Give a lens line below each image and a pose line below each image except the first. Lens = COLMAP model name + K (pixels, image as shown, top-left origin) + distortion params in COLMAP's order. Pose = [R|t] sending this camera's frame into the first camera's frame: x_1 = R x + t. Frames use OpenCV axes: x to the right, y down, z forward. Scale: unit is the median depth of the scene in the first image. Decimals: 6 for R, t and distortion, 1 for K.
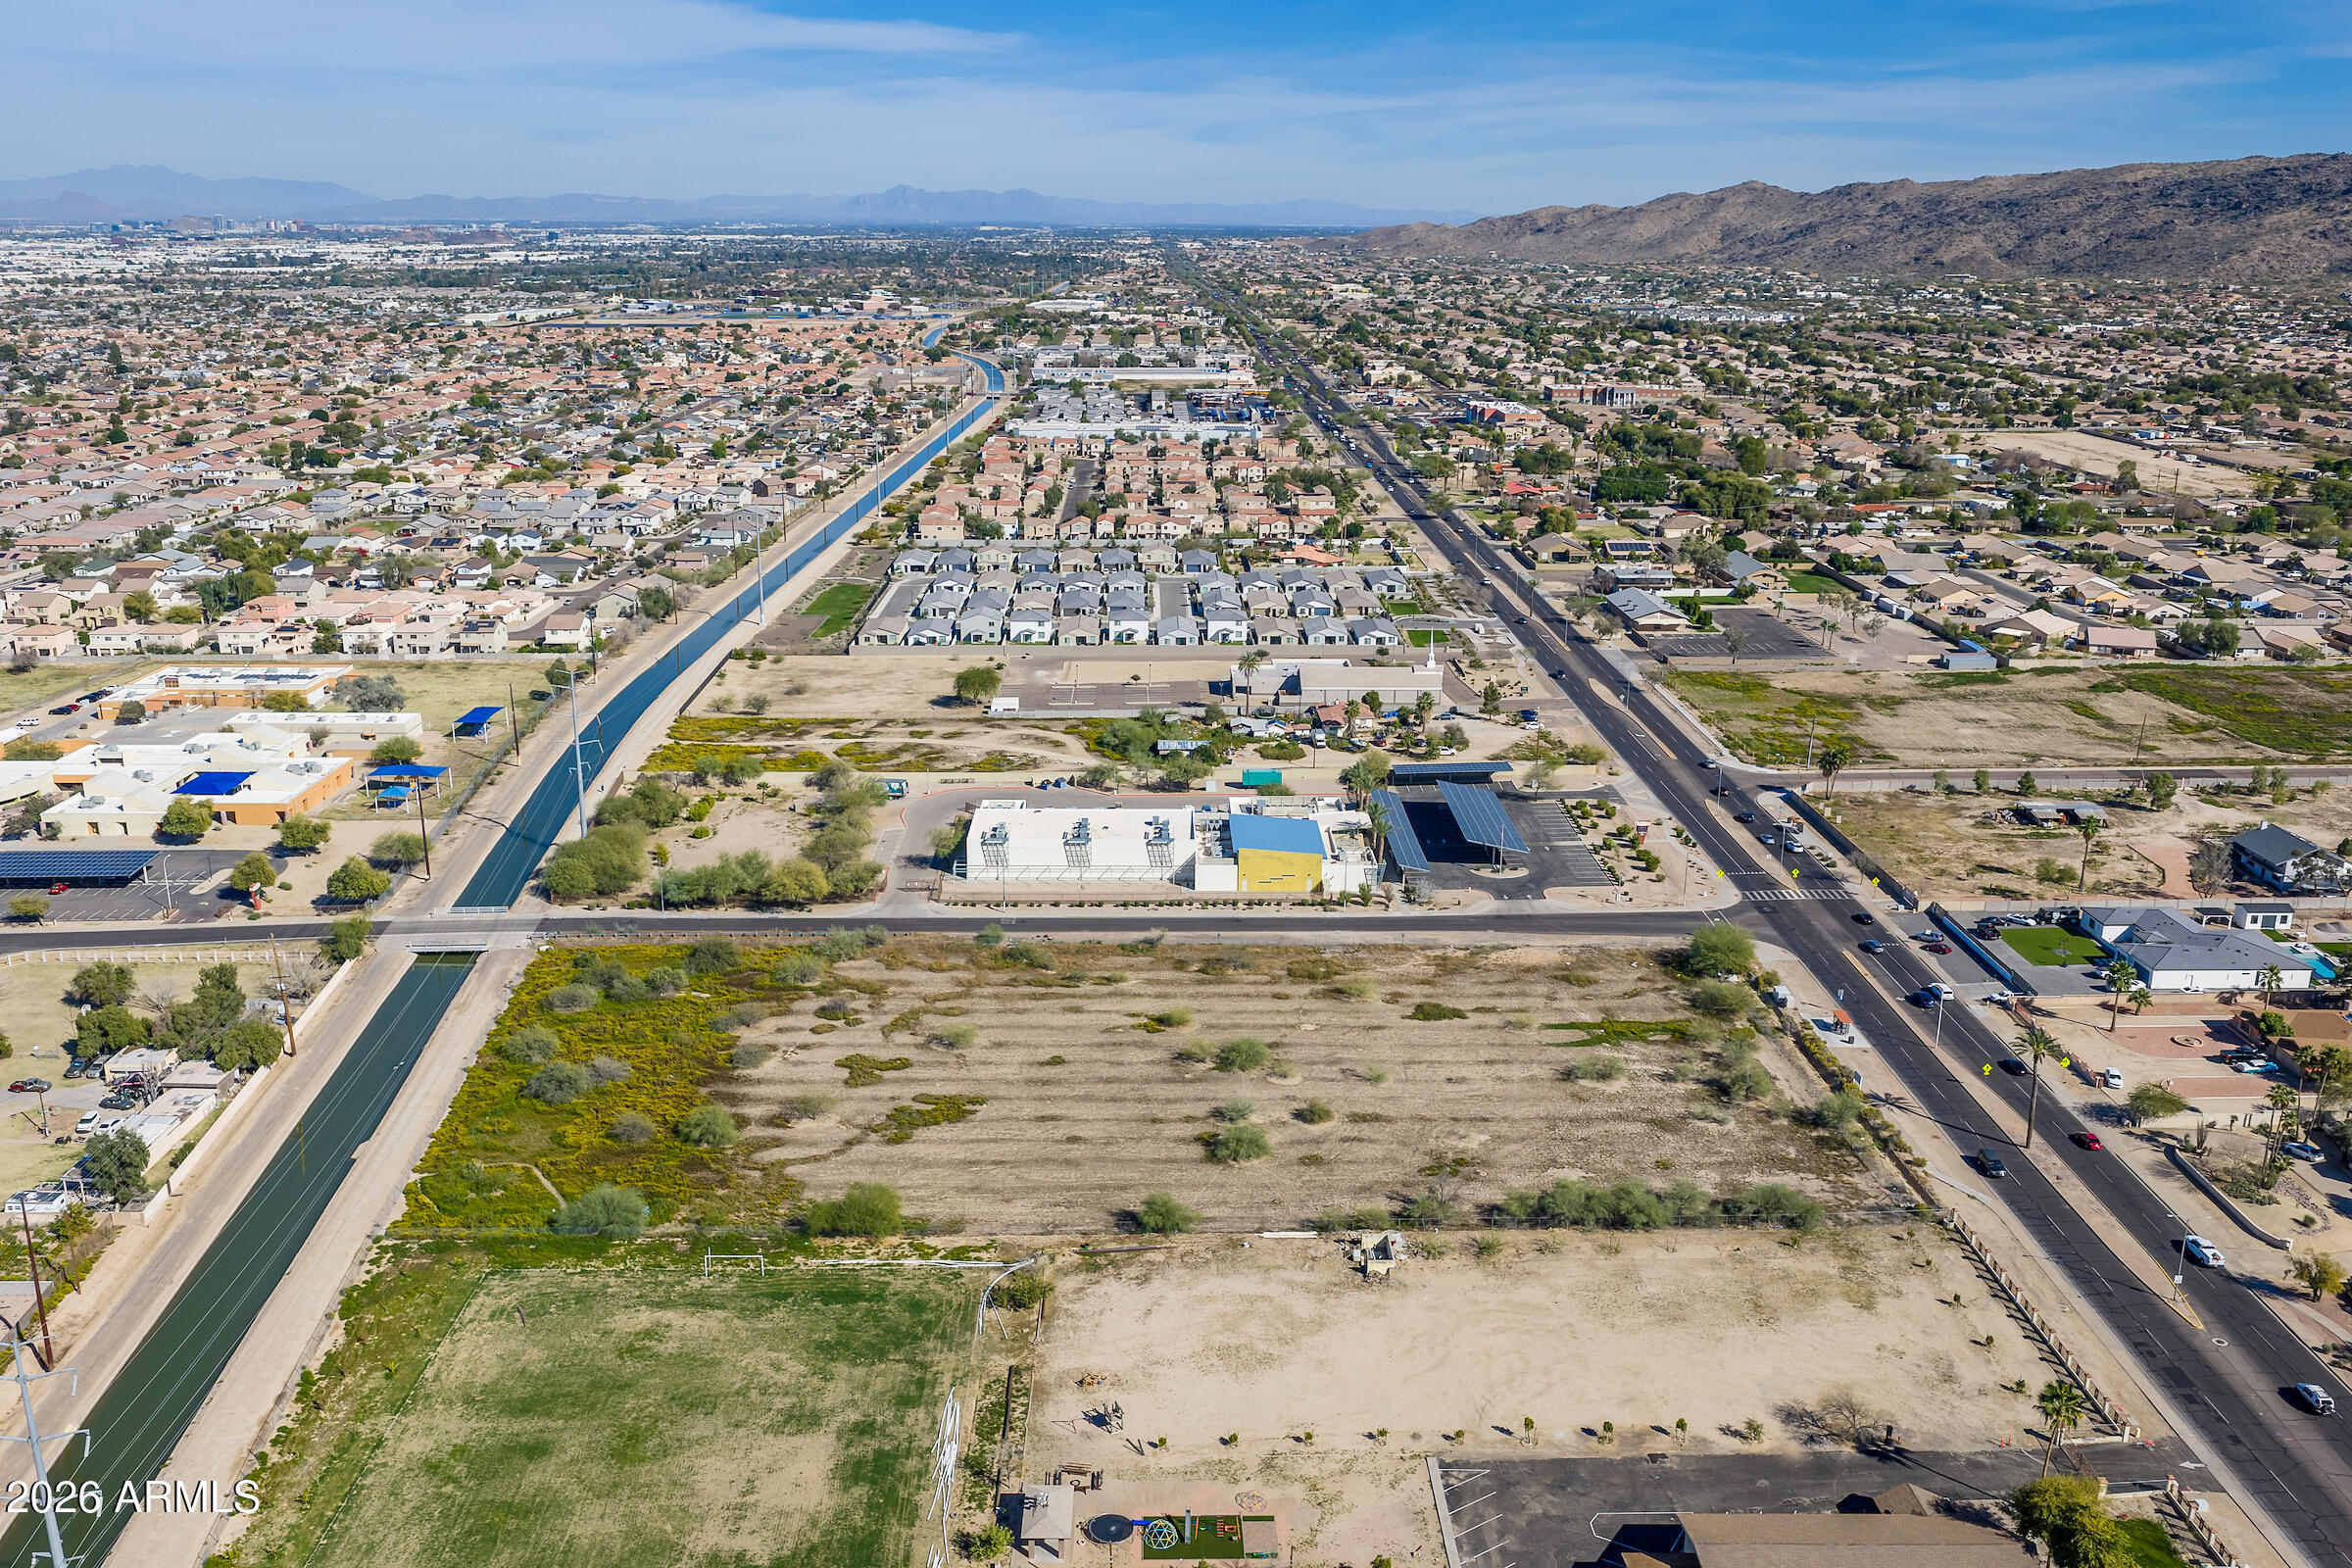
lens RADIAL K [[1945.8, 0, 1174.1], [0, 1945.8, 788.3], [0, 0, 1]] dist [0.020074, -0.031732]
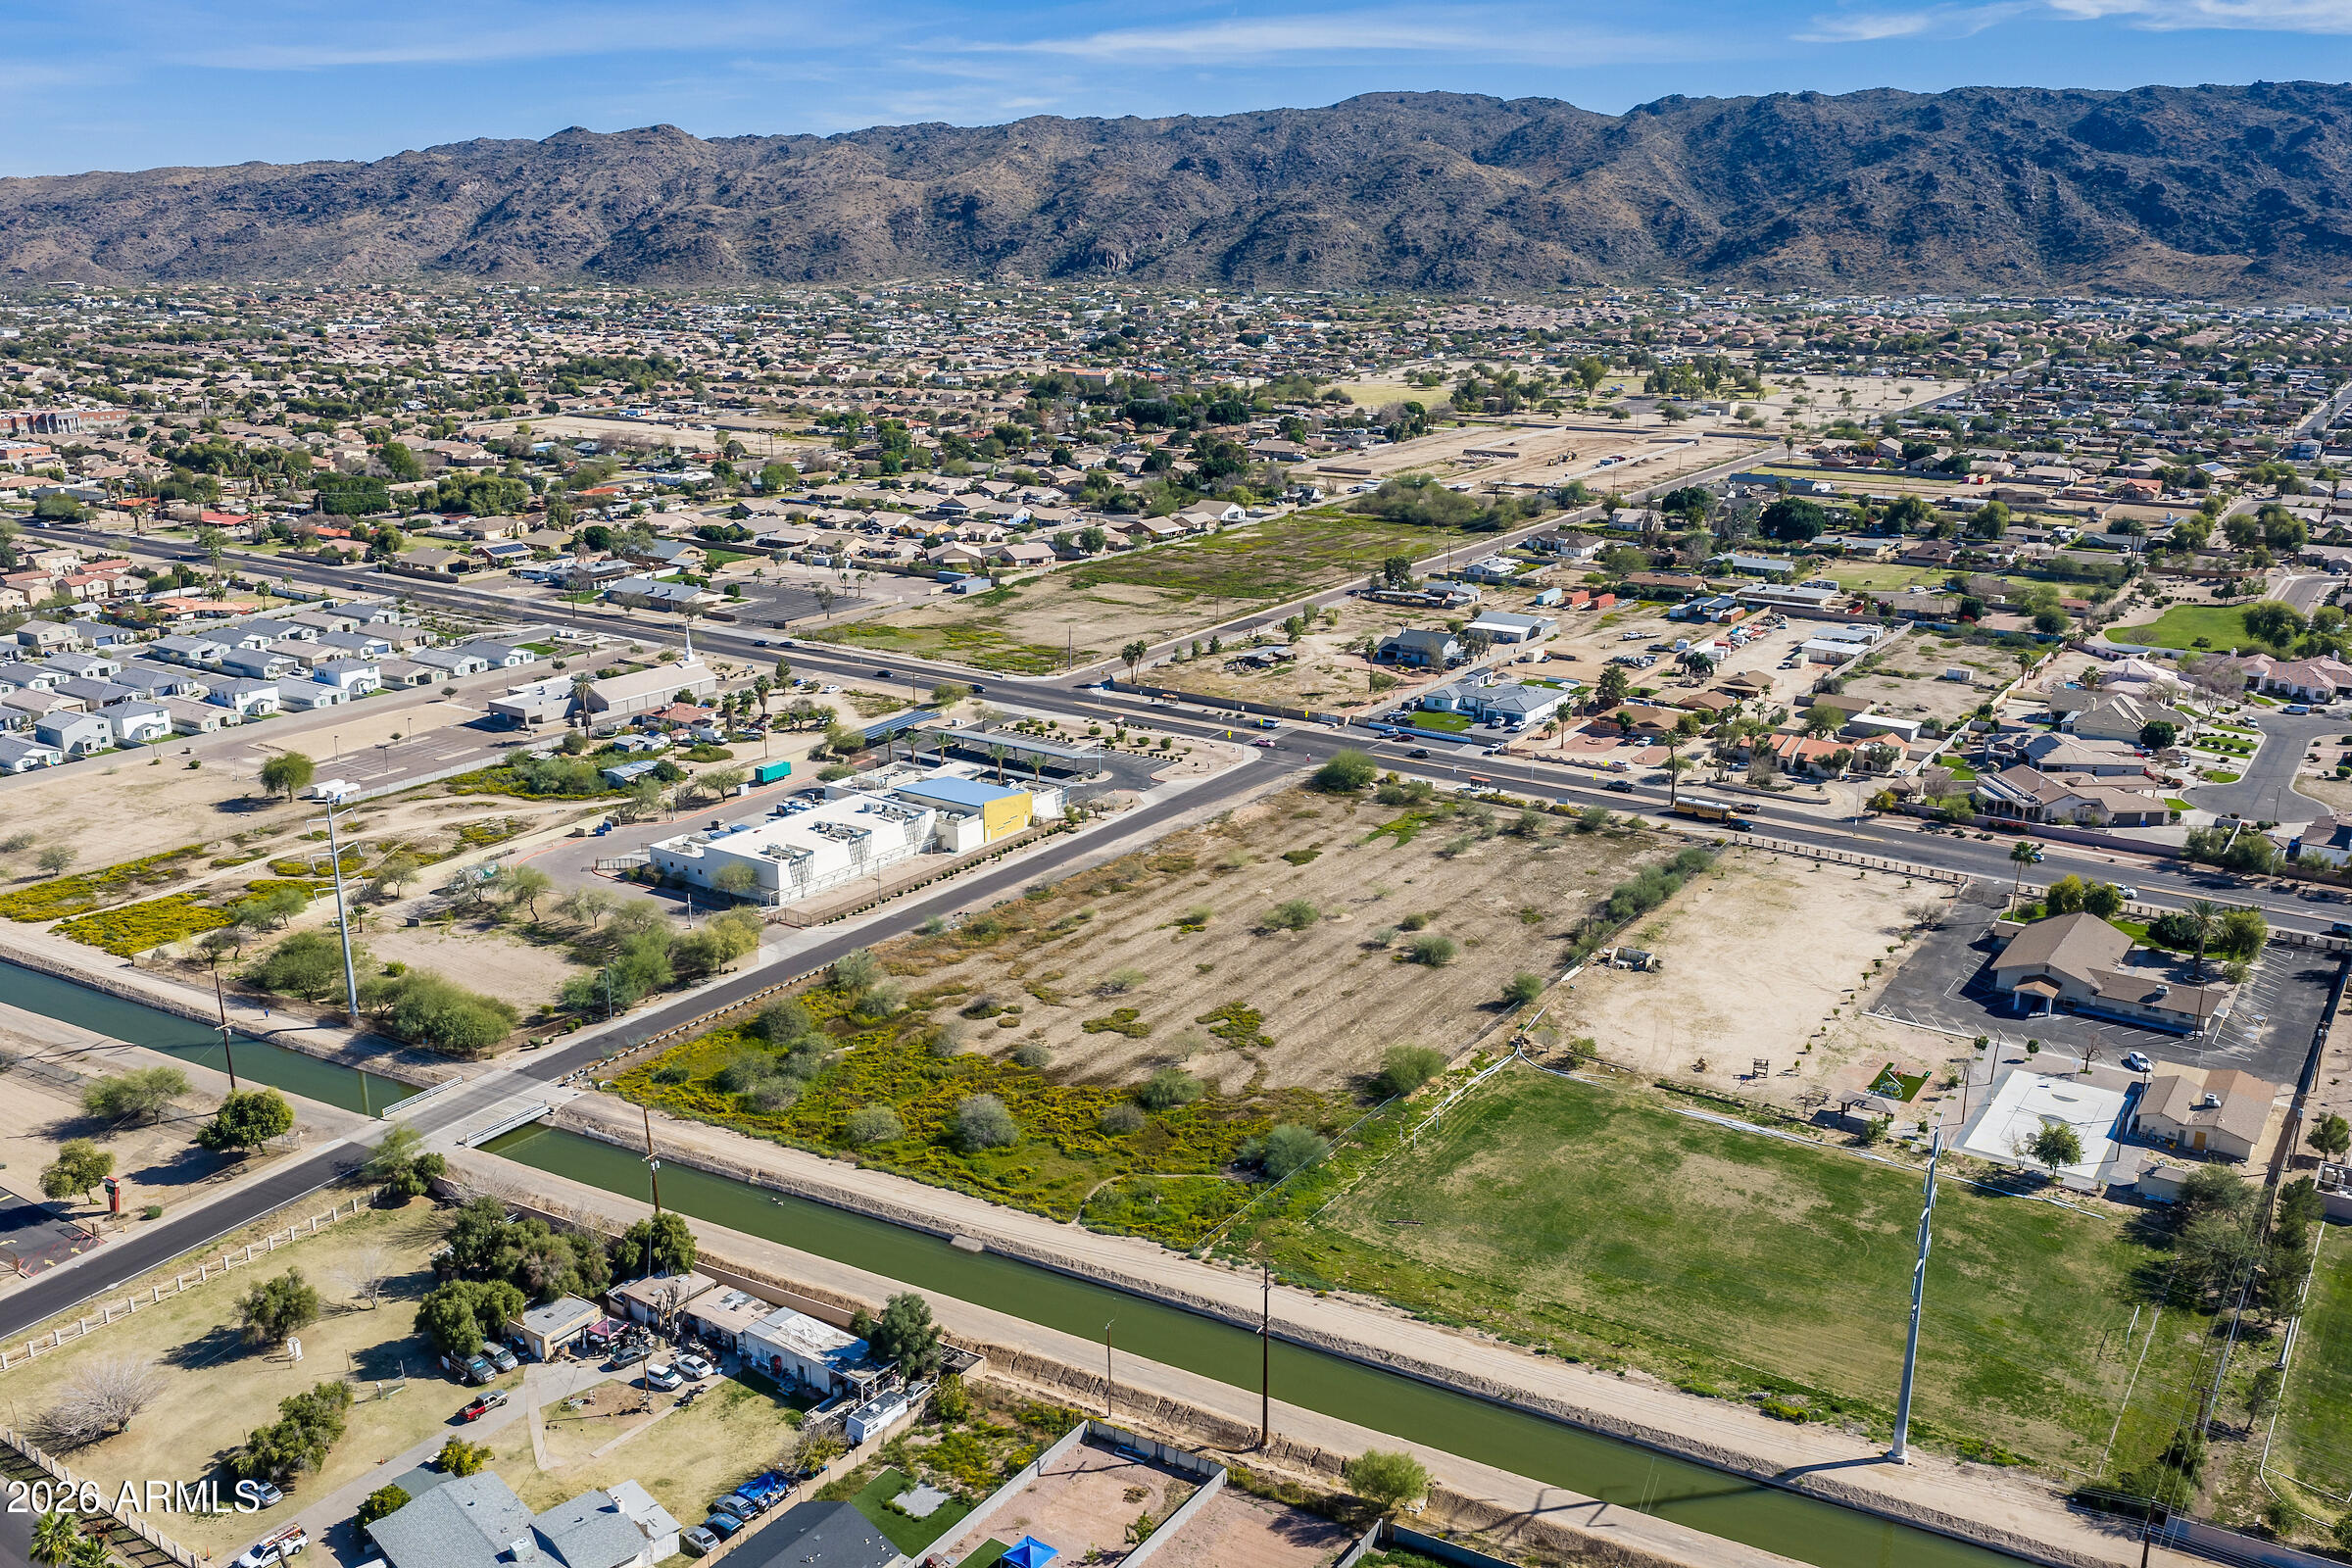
lens RADIAL K [[1945.8, 0, 1172.6], [0, 1945.8, 783.6], [0, 0, 1]] dist [0.020074, -0.031732]
pose [[0.579860, -0.230197, 0.781519, -0.808610], [0.232950, 0.966051, 0.111710, -0.082422], [-0.780703, 0.117278, 0.613798, 0.261845]]
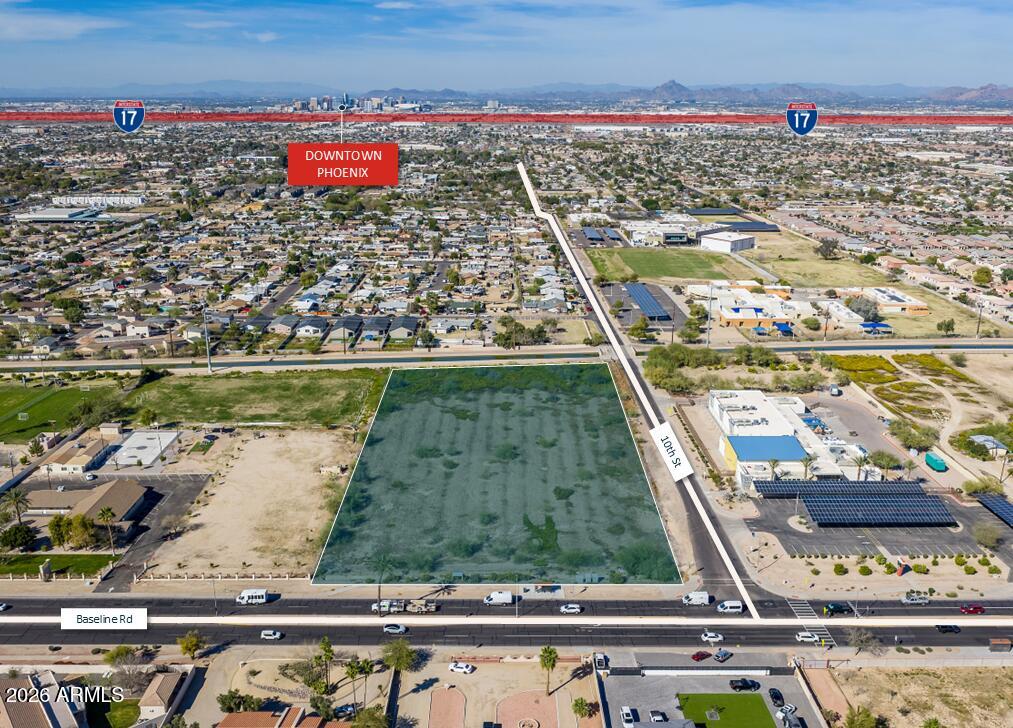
lens RADIAL K [[902.1, 0, 505.5], [0, 902.1, 365.7], [0, 0, 1]] dist [0.005774, 0.003747]
pose [[-0.002470, 0.281502, -0.959557, 0.898881], [-0.284735, 0.919642, 0.270525, -0.217593], [0.958603, 0.273888, 0.077882, 0.761672]]
